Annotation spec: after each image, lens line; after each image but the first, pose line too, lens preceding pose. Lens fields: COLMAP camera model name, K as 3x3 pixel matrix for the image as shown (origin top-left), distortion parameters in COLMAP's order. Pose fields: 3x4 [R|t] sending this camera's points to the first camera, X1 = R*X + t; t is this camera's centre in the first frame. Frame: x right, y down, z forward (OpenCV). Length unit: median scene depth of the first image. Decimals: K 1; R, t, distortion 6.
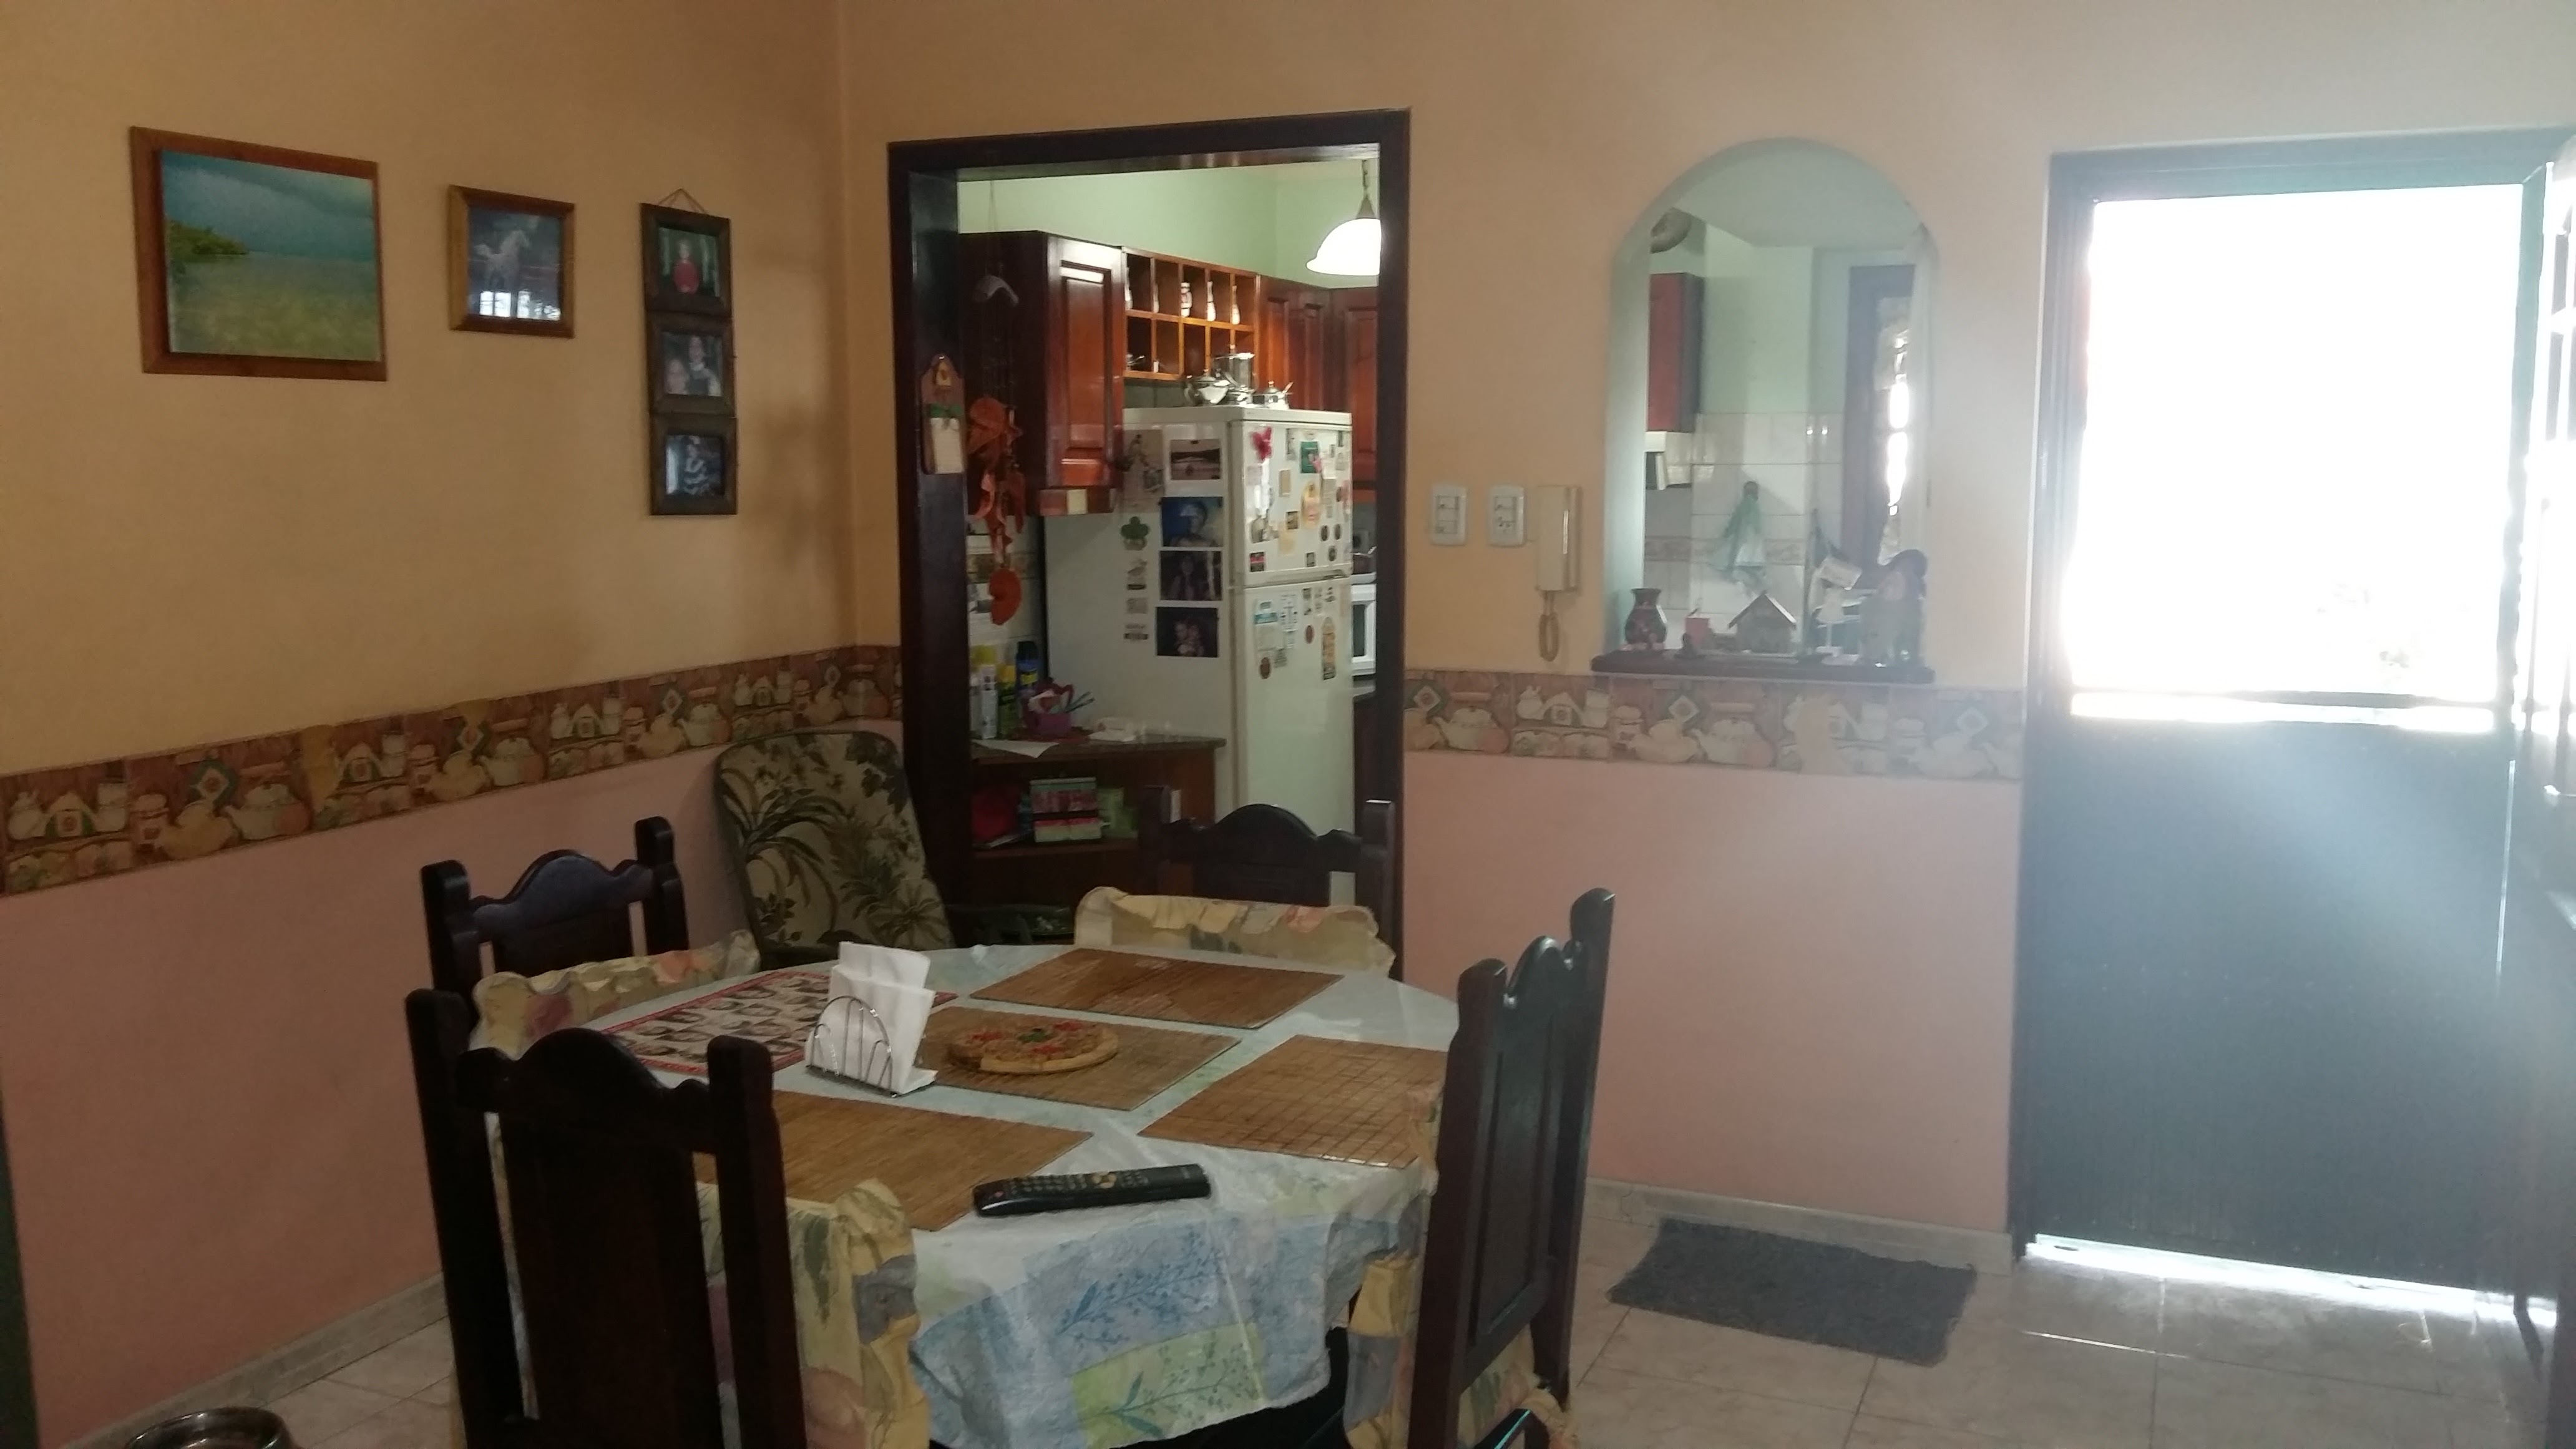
lens RADIAL K [[2142.7, 0, 1286.6], [0, 2142.7, 704.5], [0, 0, 1]] dist [0.059823, -0.064491]
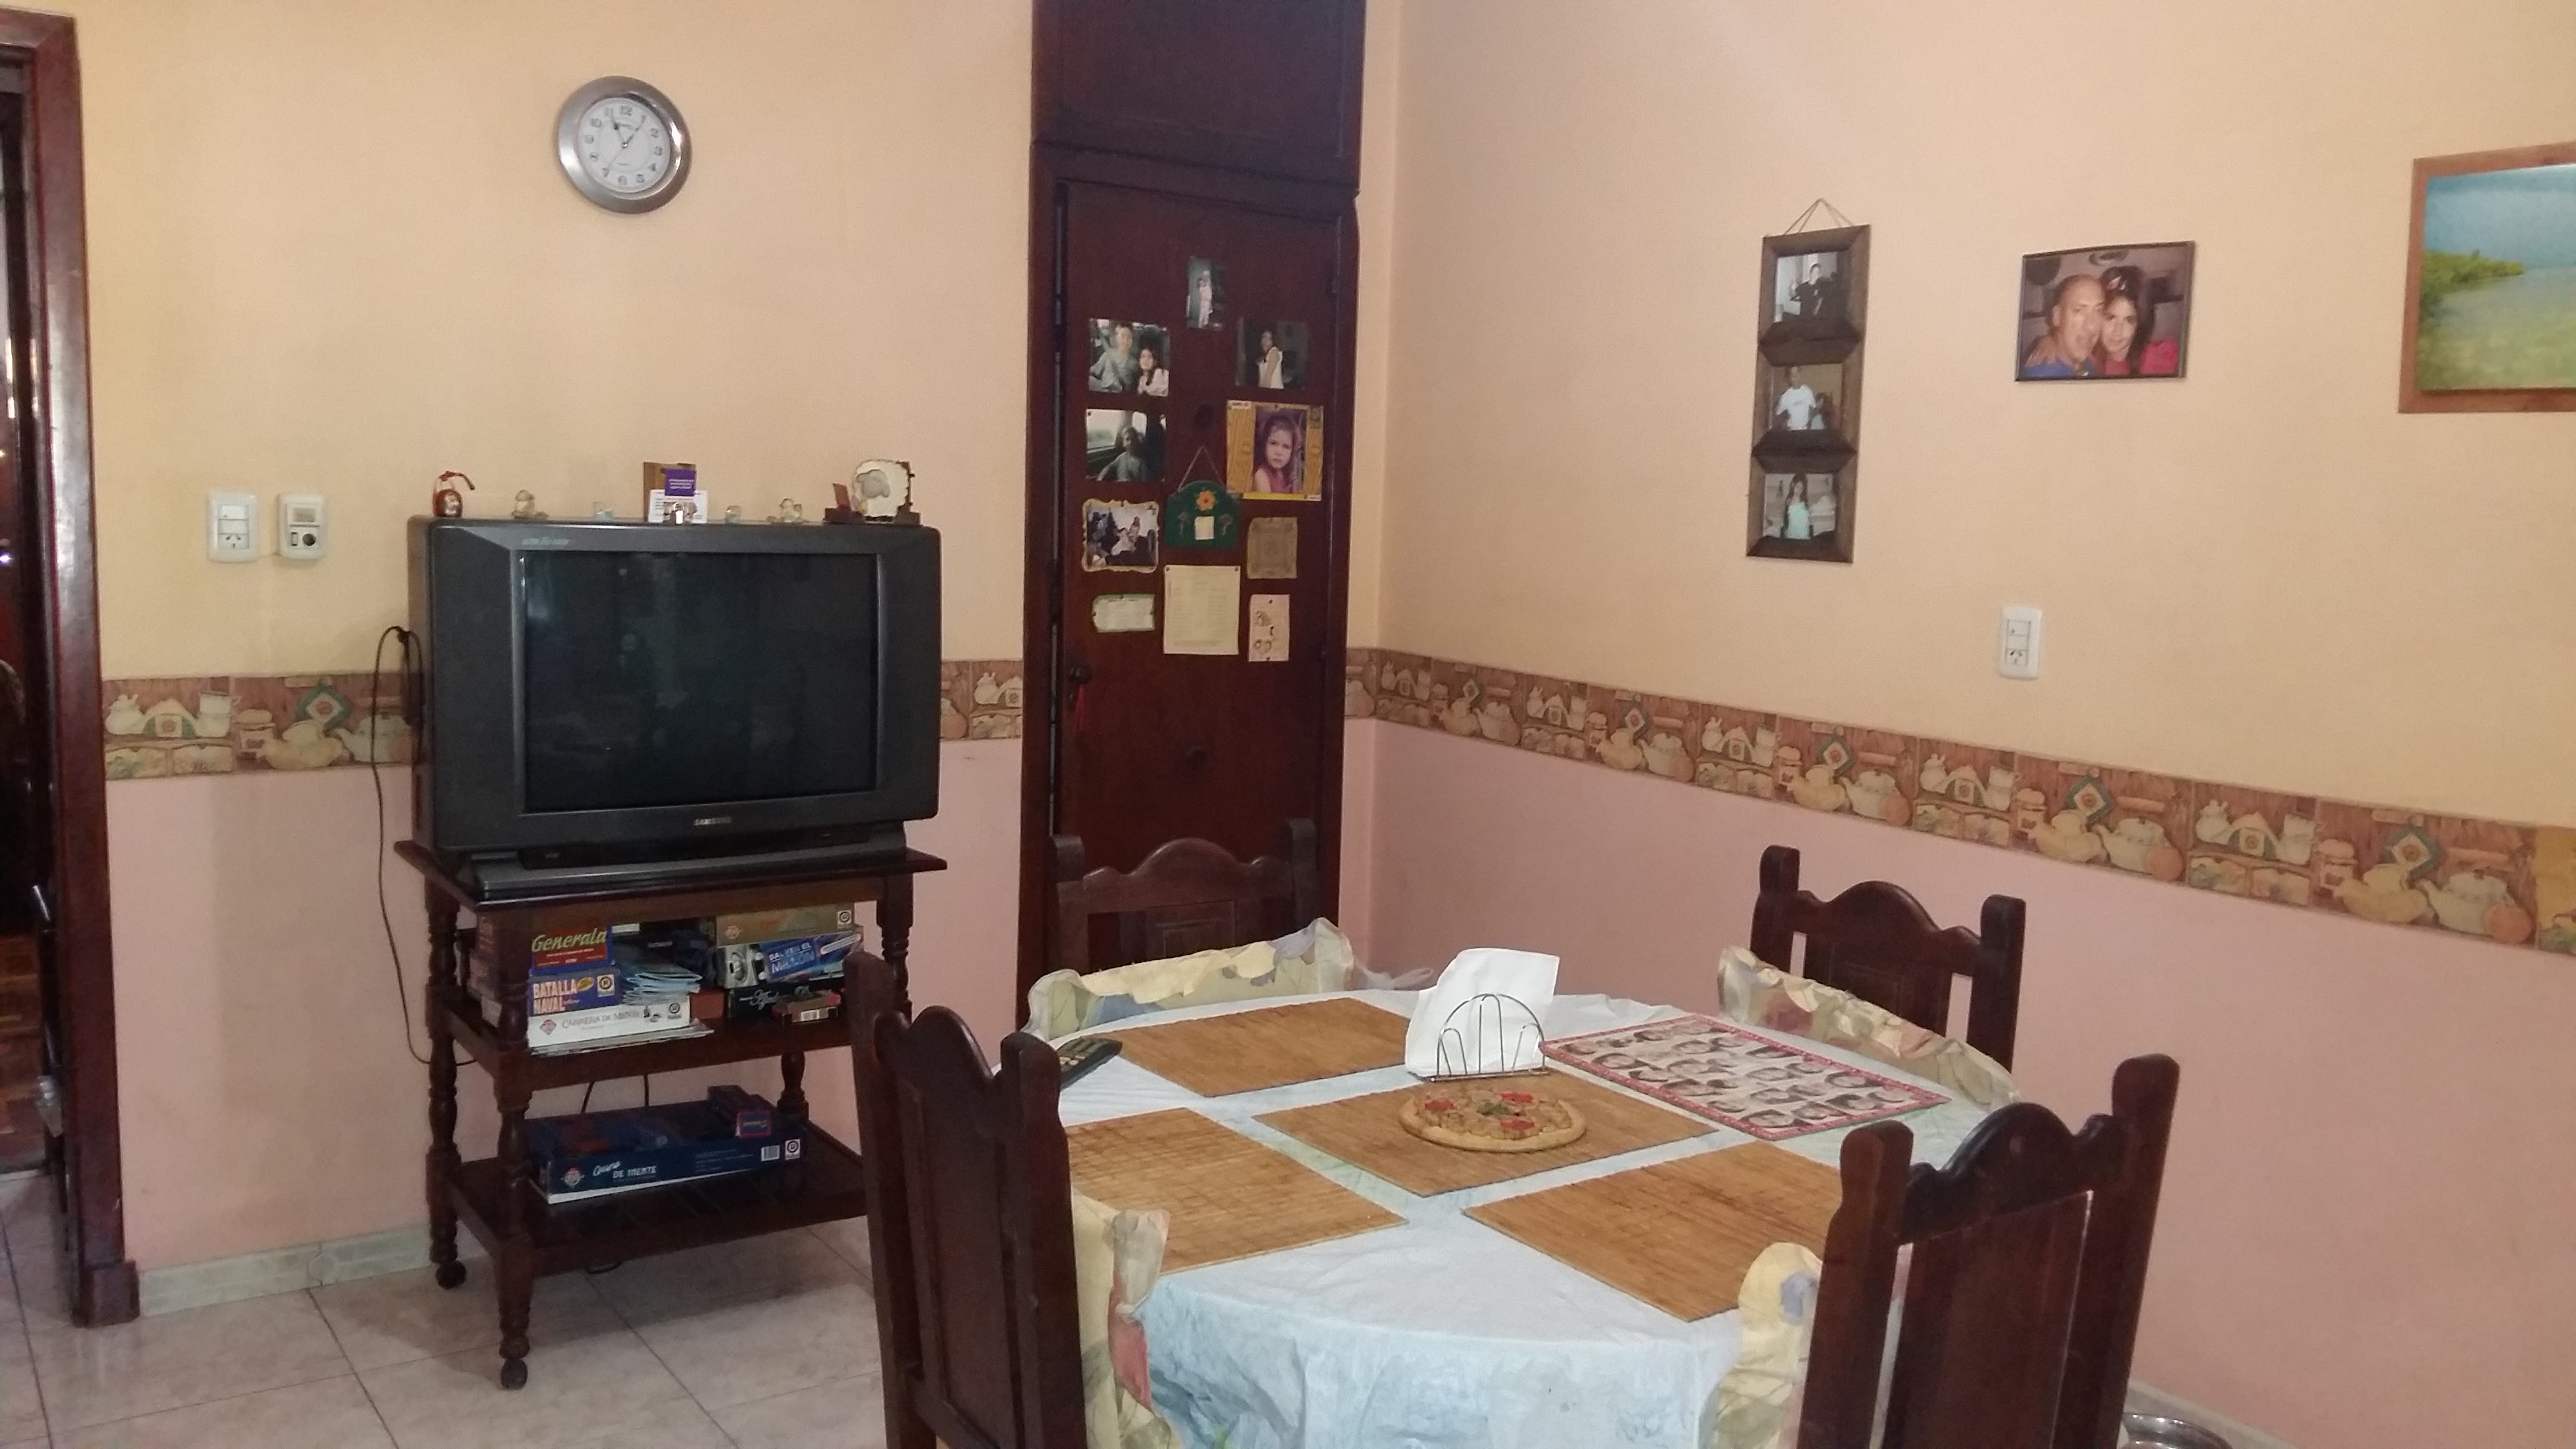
lens RADIAL K [[2142.7, 0, 1294.4], [0, 2142.7, 743.5], [0, 0, 1]] dist [0.059823, -0.064491]
pose [[-0.549669, 0.099020, -0.829493, 0.670287], [-0.112721, 0.975078, 0.191094, -0.165739], [0.827743, 0.198540, -0.524808, 1.344576]]
